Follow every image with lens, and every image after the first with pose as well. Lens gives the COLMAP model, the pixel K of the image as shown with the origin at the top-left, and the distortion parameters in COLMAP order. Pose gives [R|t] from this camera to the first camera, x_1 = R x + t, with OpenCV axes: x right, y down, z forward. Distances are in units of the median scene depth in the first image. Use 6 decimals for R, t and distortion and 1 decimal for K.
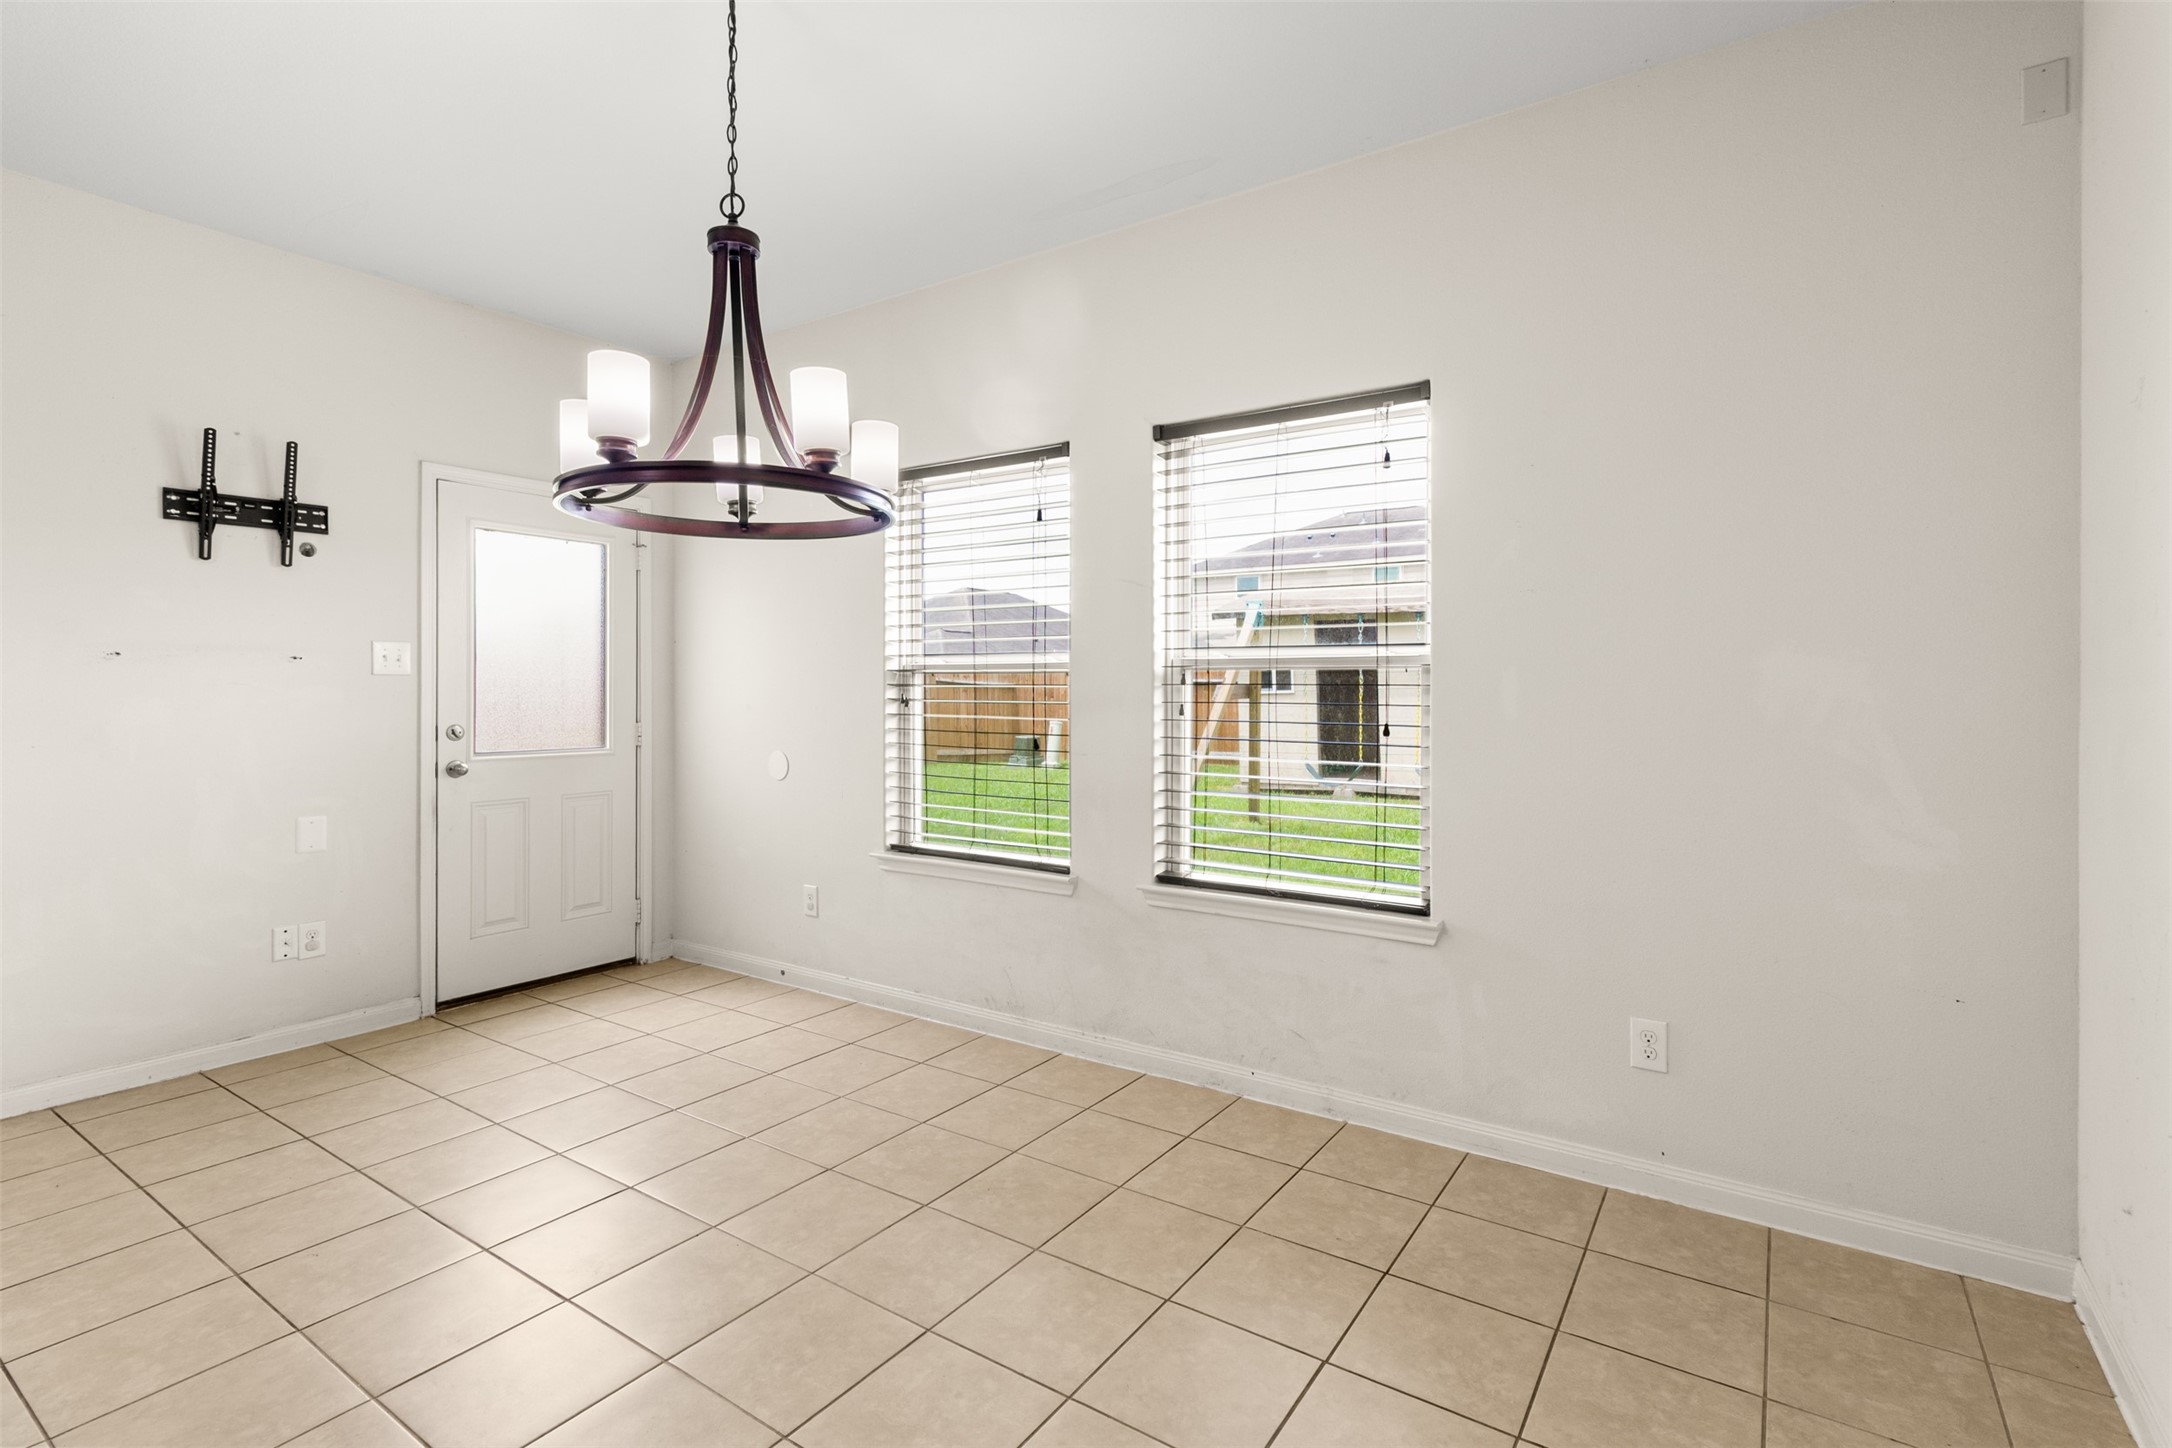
lens RADIAL K [[1010.4, 0, 1100.4], [0, 1010.4, 691.8], [0, 0, 1]] dist [0.005344, 0.001165]
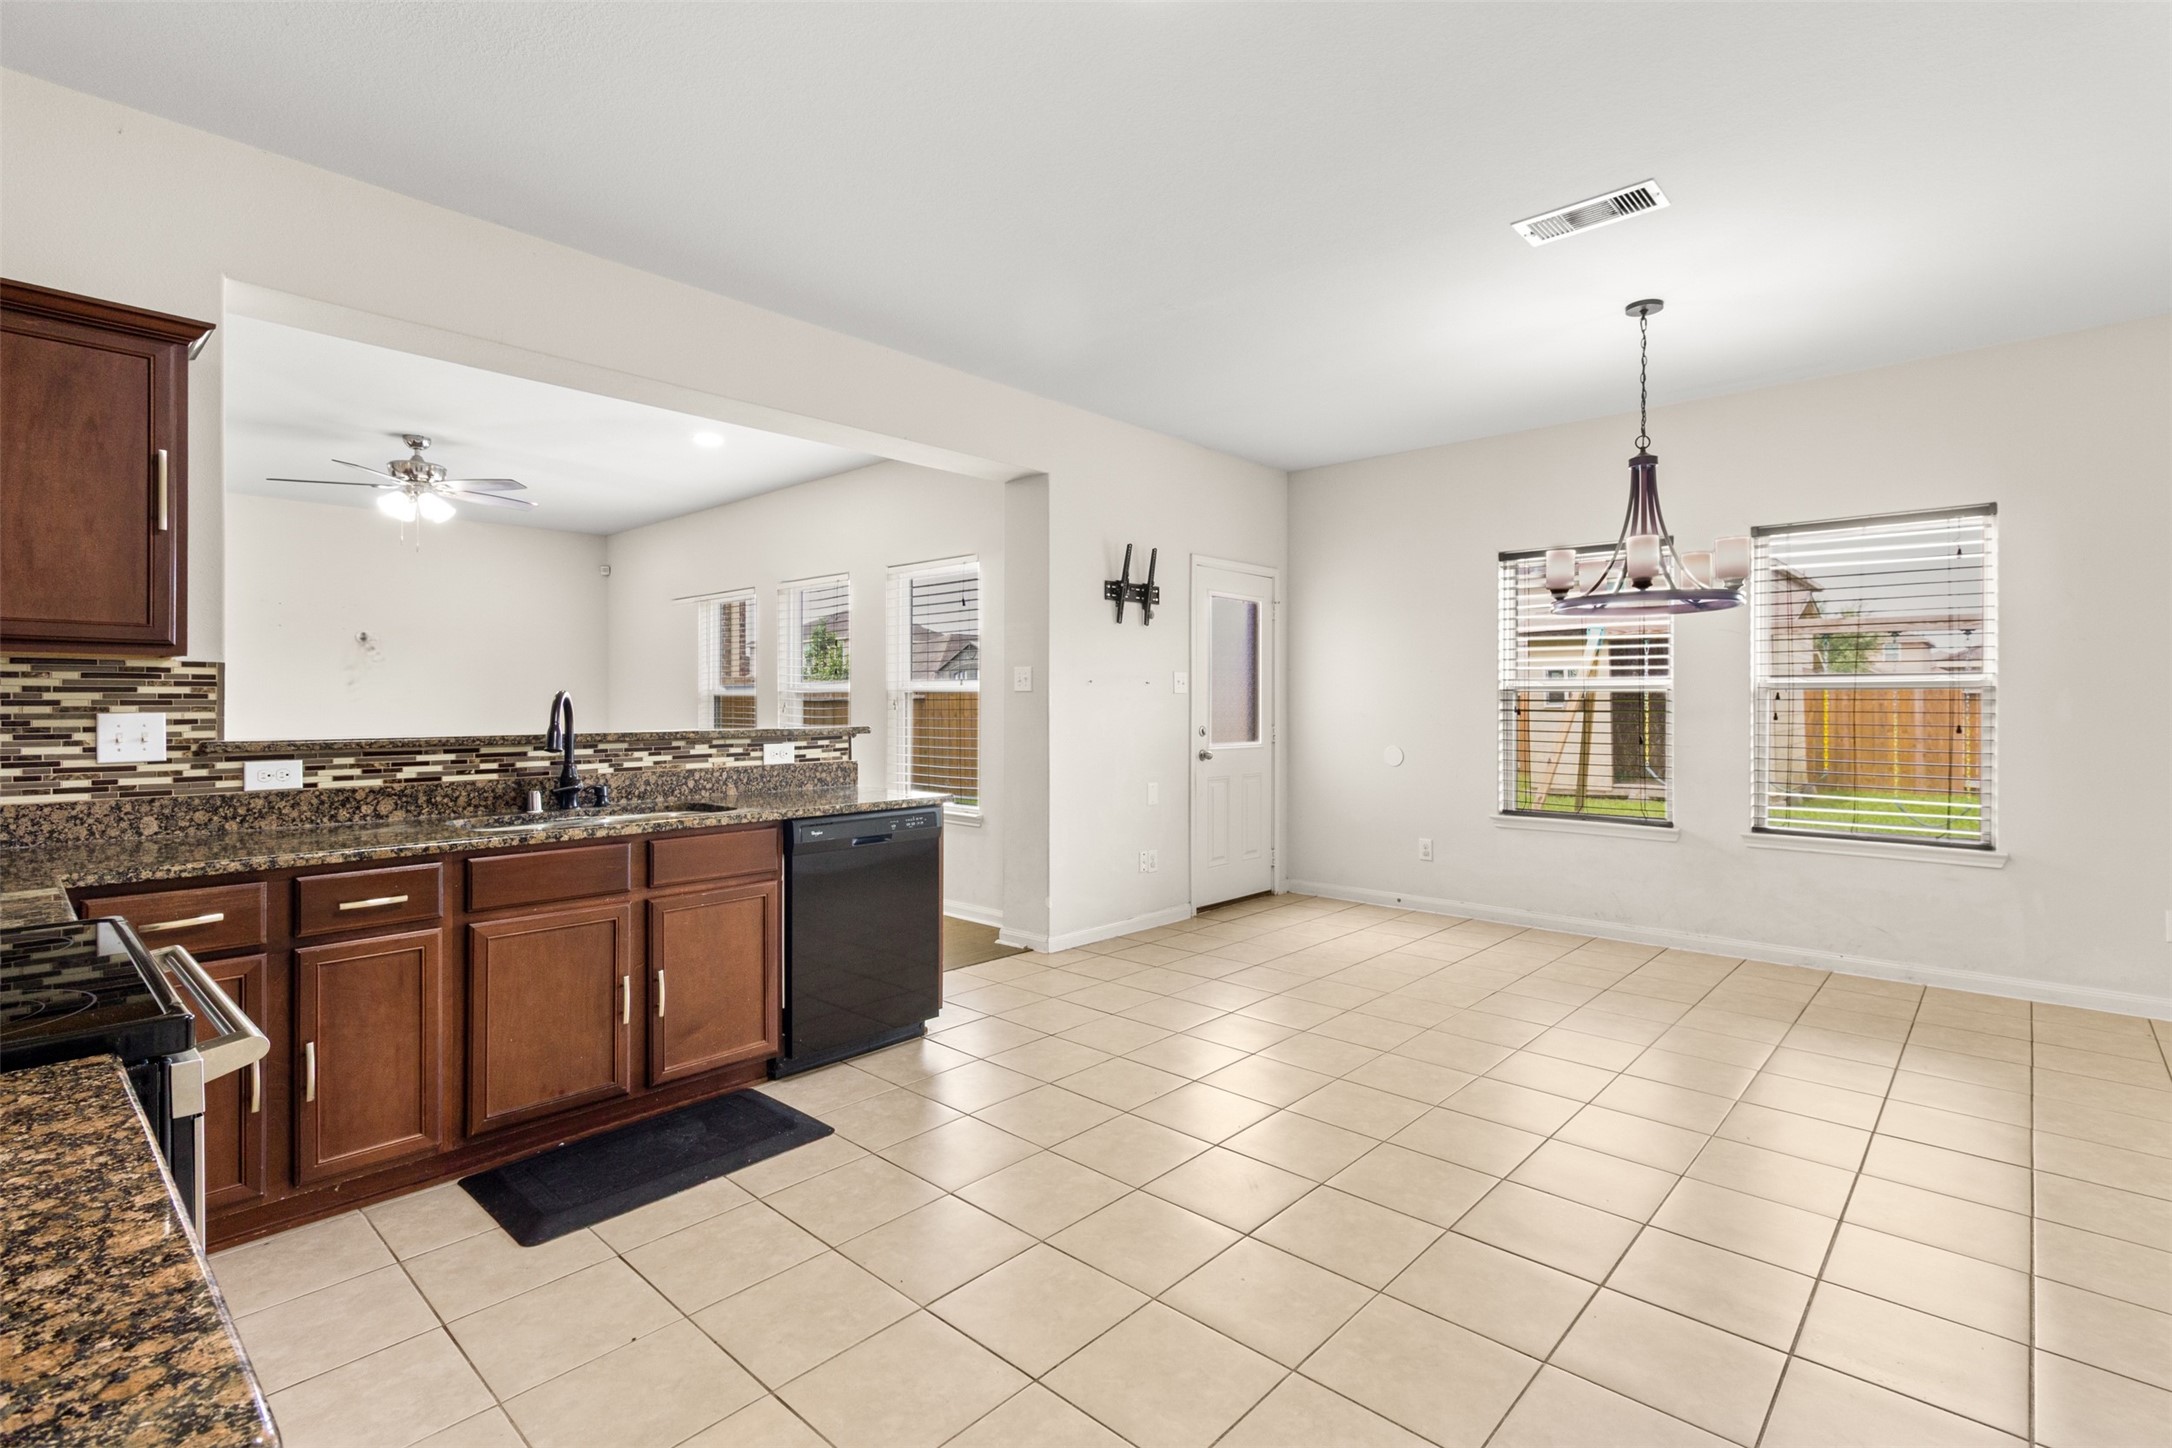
lens RADIAL K [[1010.4, 0, 1102.5], [0, 1010.4, 702.7], [0, 0, 1]] dist [0.005344, 0.001165]
pose [[0.990038, 0.000012, -0.140802, -0.643314], [-0.000227, 0.999999, -0.001510, 0.000094], [0.140802, 0.001527, 0.990037, -0.580622]]
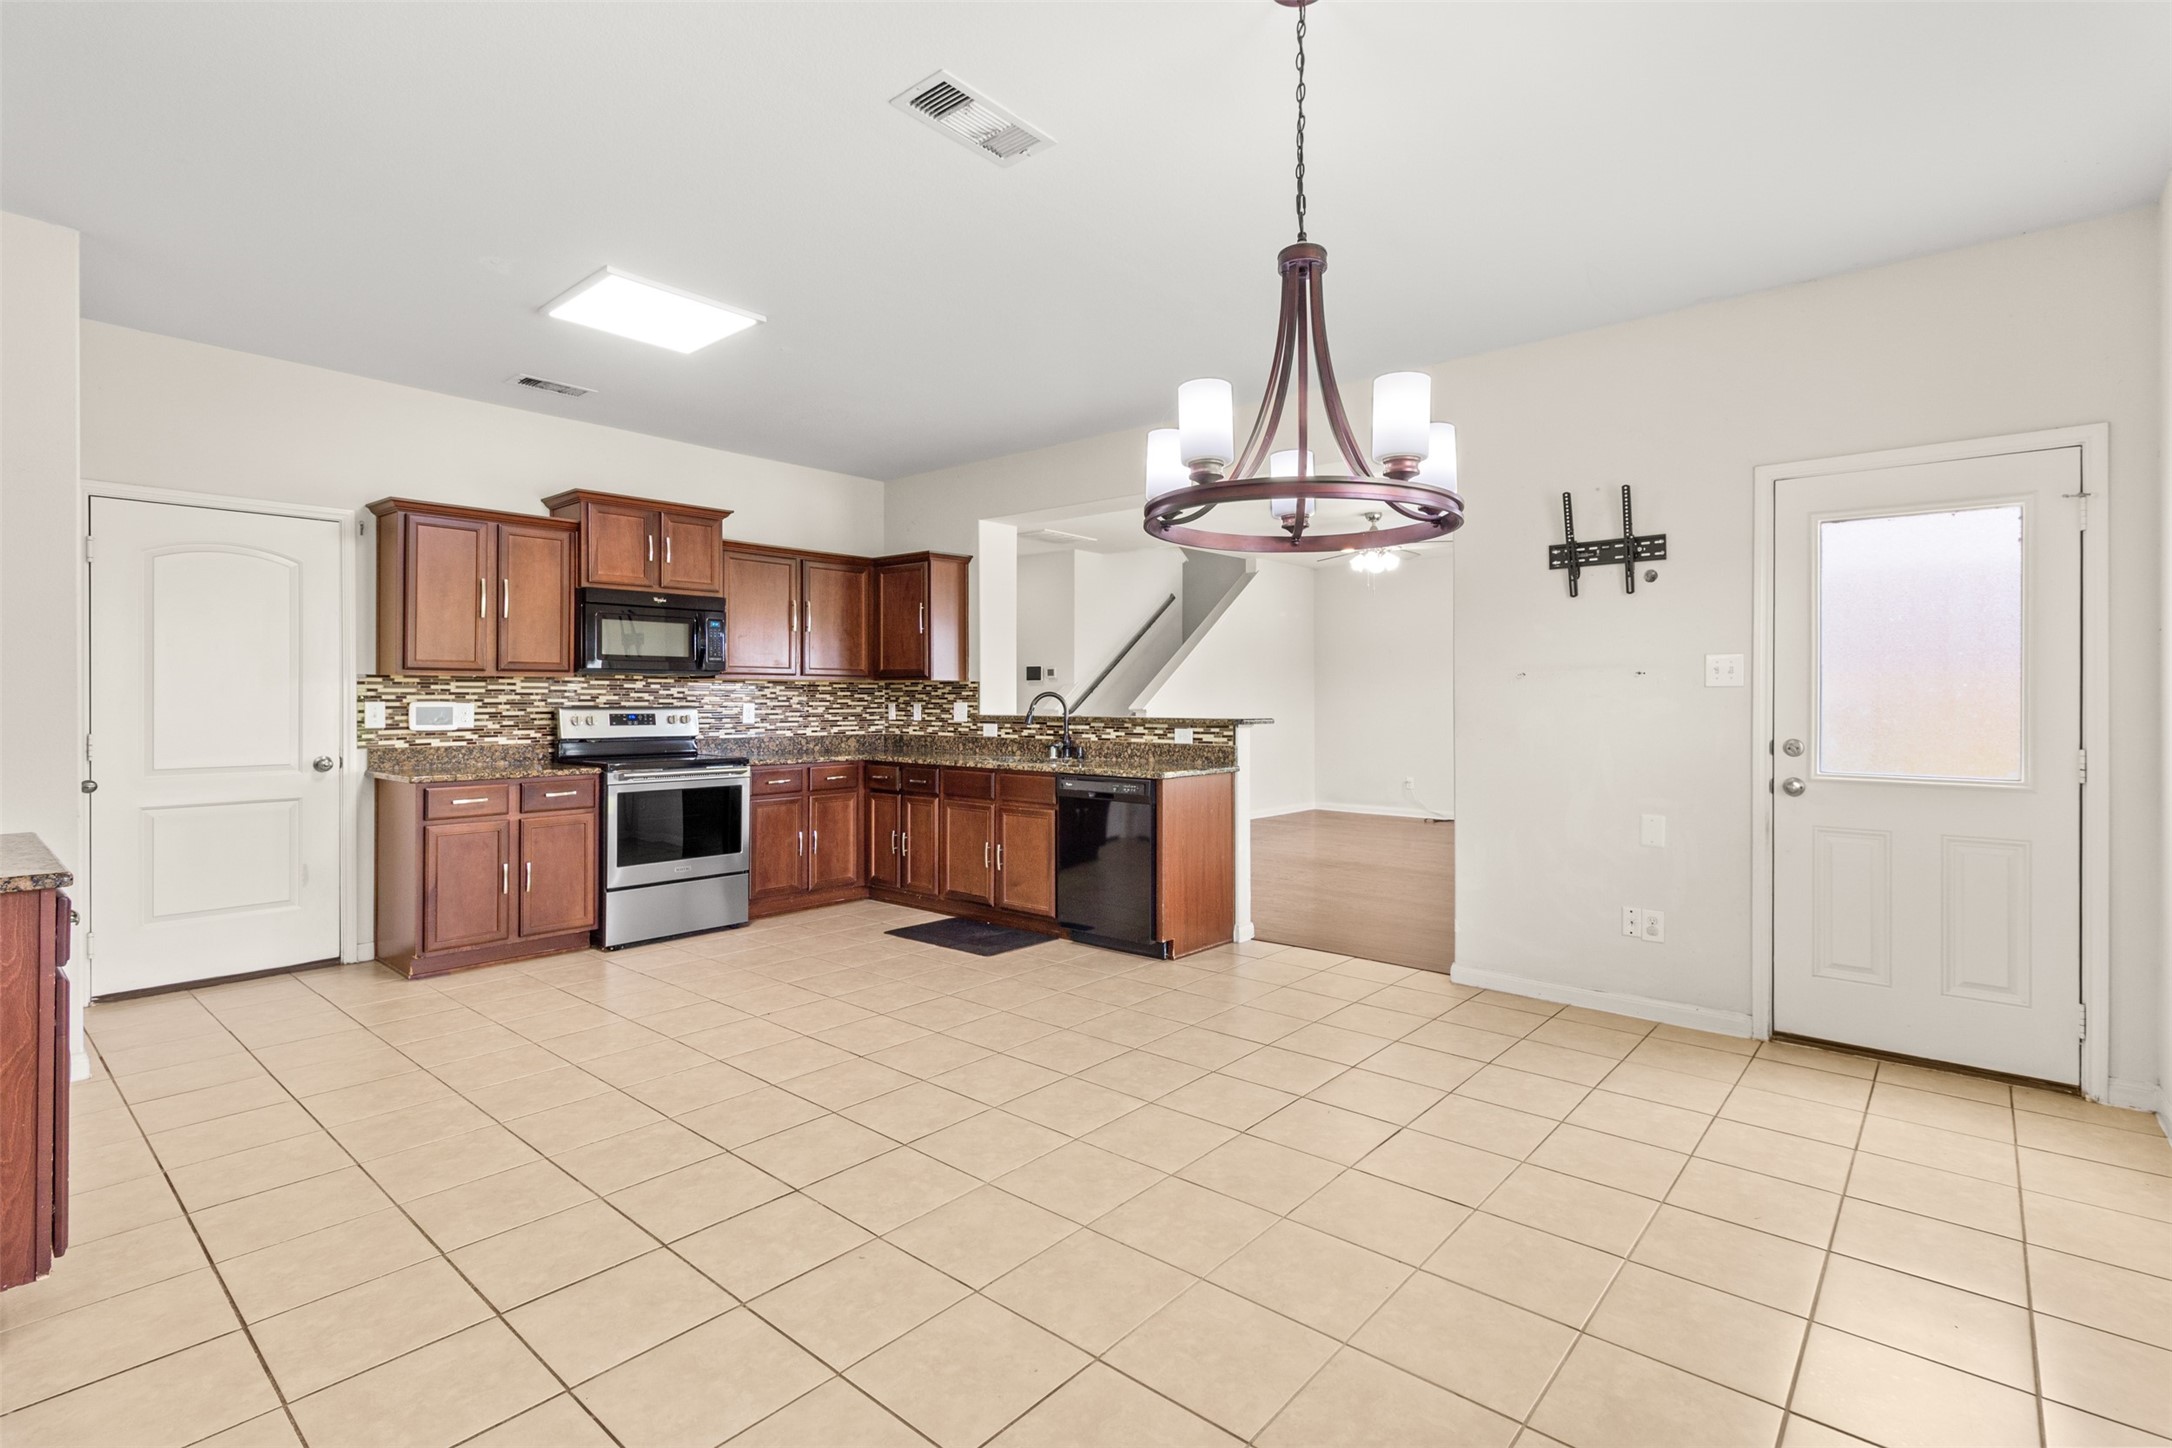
lens RADIAL K [[1010.4, 0, 1131.7], [0, 1010.4, 695.3], [0, 0, 1]] dist [0.005344, 0.001165]
pose [[-0.092187, -0.003031, -0.995737, 0.388234], [-0.004343, 0.999987, -0.002642, -0.003117], [0.995732, 0.004081, -0.092199, 0.539967]]
